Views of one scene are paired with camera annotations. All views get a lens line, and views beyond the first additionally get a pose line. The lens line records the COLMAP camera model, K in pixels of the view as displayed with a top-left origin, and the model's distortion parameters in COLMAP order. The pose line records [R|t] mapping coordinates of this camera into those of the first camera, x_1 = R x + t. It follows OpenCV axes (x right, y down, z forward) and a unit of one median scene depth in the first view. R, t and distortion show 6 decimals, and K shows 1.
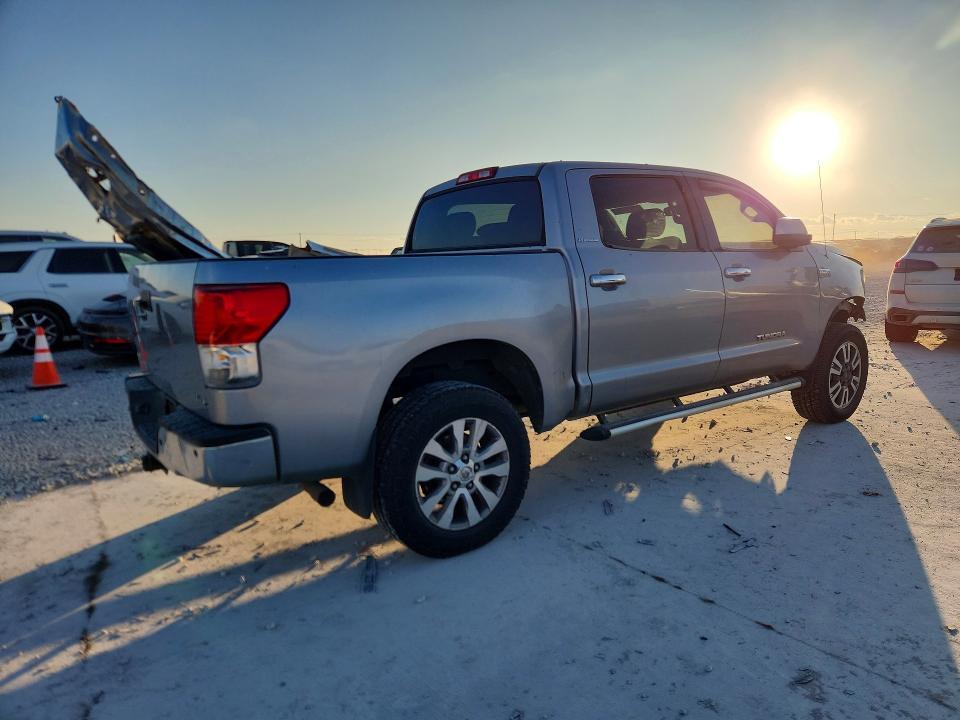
lens RADIAL K [[648.0, 0, 480.0], [0, 648.0, 360.0], [0, 0, 1]] dist [0.030301, -0.000387]
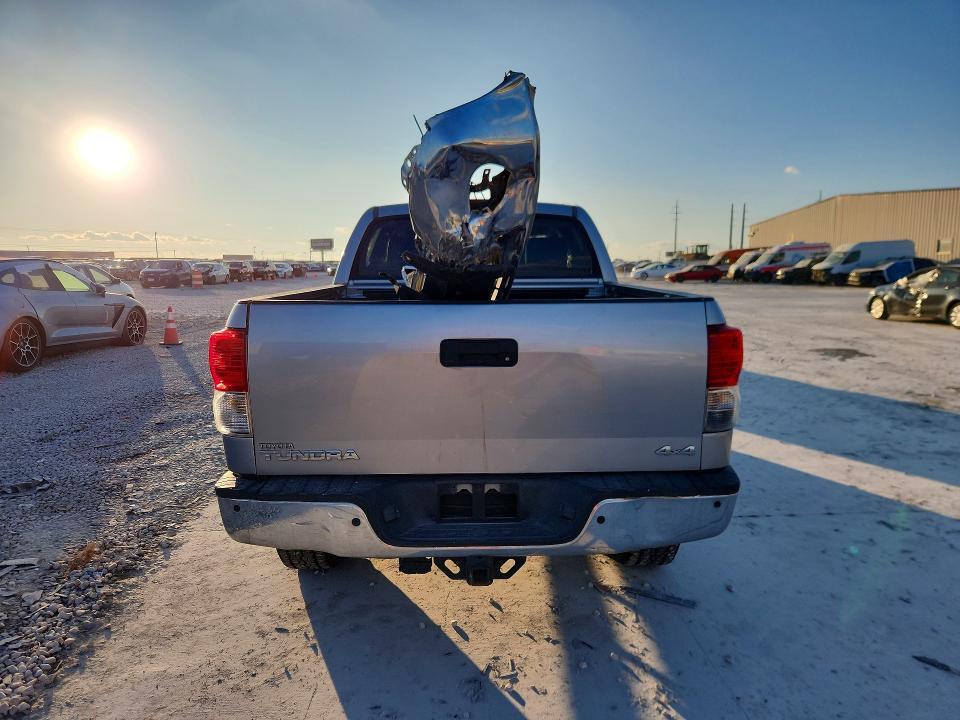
lens RADIAL K [[648.0, 0, 480.0], [0, 648.0, 360.0], [0, 0, 1]] dist [0.030301, -0.000387]
pose [[0.565777, -0.093059, 0.819290, -1.234485], [0.113075, 0.992980, 0.034701, -0.132296], [-0.816768, 0.073008, 0.572328, 0.631758]]
